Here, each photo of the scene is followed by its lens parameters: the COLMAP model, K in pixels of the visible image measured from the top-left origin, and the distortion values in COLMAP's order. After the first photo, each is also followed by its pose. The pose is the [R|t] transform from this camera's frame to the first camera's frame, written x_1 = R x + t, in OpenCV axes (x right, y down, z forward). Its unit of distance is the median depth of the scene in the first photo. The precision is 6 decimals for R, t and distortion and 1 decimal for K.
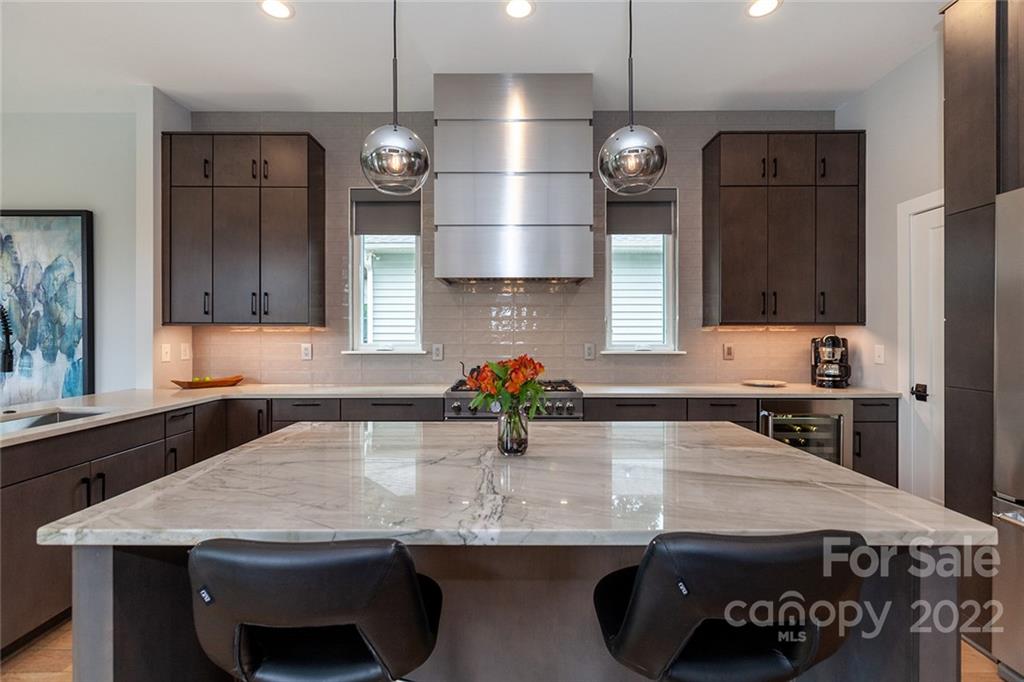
lens RADIAL K [[466.9, 0, 513.2], [0, 466.9, 339.1], [0, 0, 1]] dist [0.002813, -0.001620]
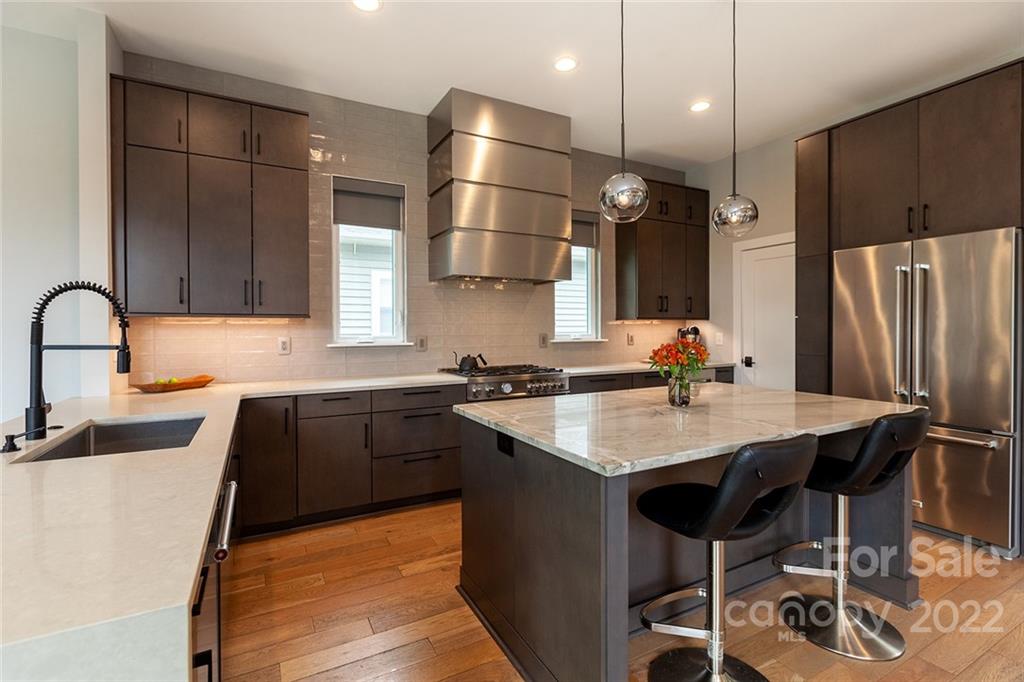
lens RADIAL K [[466.9, 0, 505.5], [0, 466.9, 333.5], [0, 0, 1]] dist [0.002813, -0.001620]
pose [[0.881777, -0.009417, 0.471572, -0.520218], [0.007860, 0.999955, 0.005272, 0.001465], [-0.471600, -0.000943, 0.881812, -0.020883]]
